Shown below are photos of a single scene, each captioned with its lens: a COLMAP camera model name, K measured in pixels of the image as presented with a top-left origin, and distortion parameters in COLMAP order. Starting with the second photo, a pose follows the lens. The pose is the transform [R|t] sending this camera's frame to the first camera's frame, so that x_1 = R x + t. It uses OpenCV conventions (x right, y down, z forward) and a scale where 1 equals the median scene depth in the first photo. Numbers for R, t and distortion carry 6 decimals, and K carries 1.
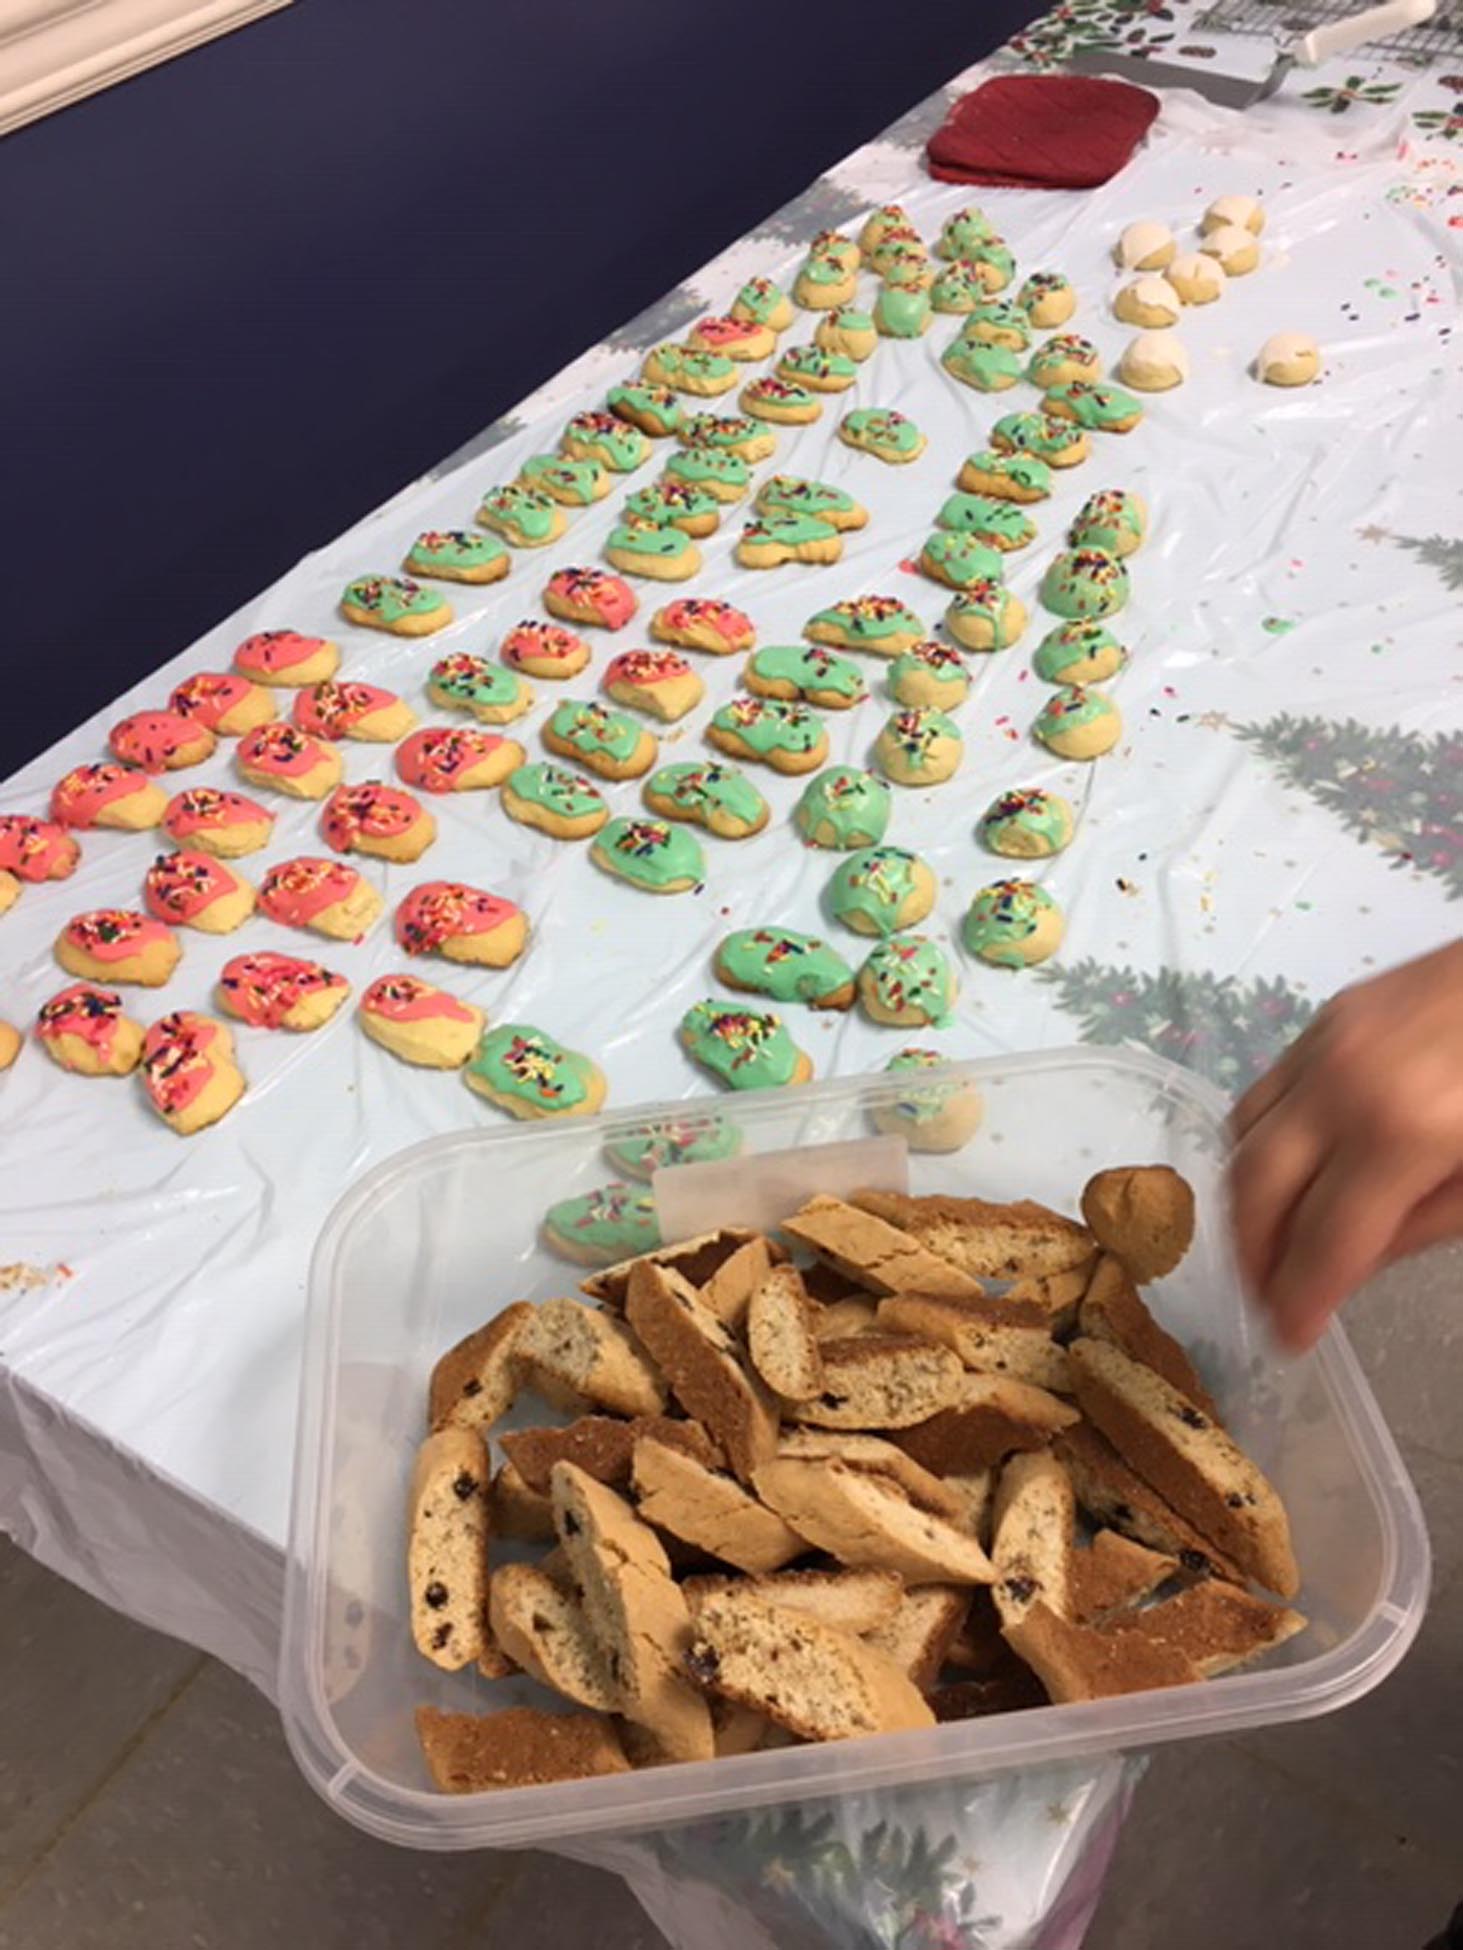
lens RADIAL K [[1699.6, 0, 731.5], [0, 1699.6, 975.0], [0, 0, 1]] dist [0.059351, -0.013402]
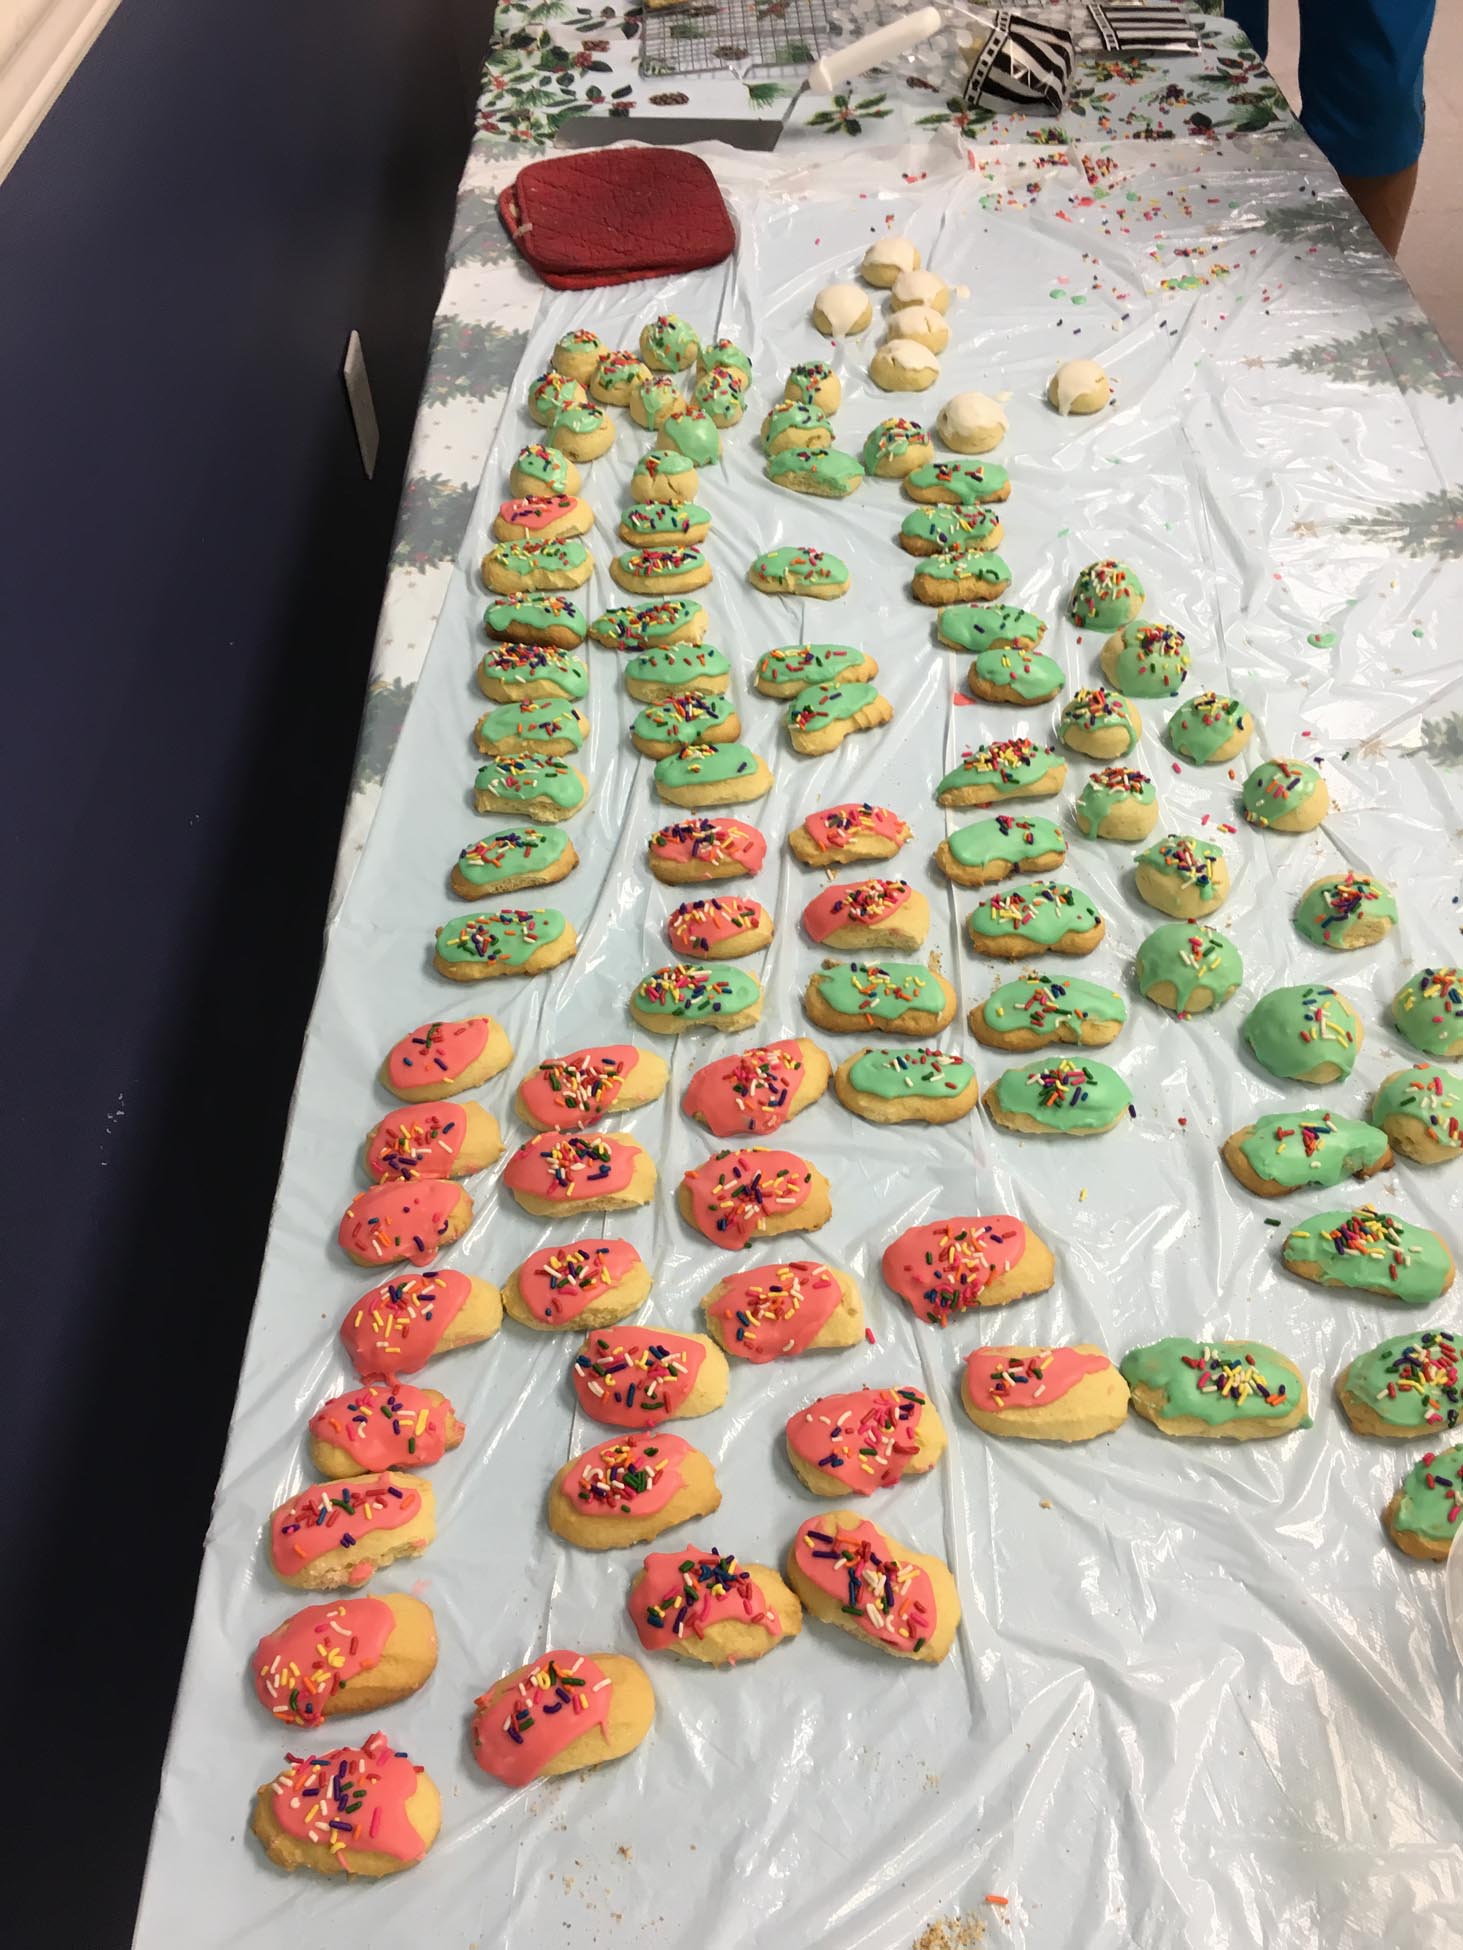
lens RADIAL K [[1699.6, 0, 731.5], [0, 1699.6, 975.0], [0, 0, 1]] dist [0.059351, -0.013402]
pose [[0.830821, -0.388792, 0.398218, -0.498598], [0.387201, 0.917766, 0.088209, -0.262874], [-0.399766, 0.080904, 0.913040, 0.224926]]
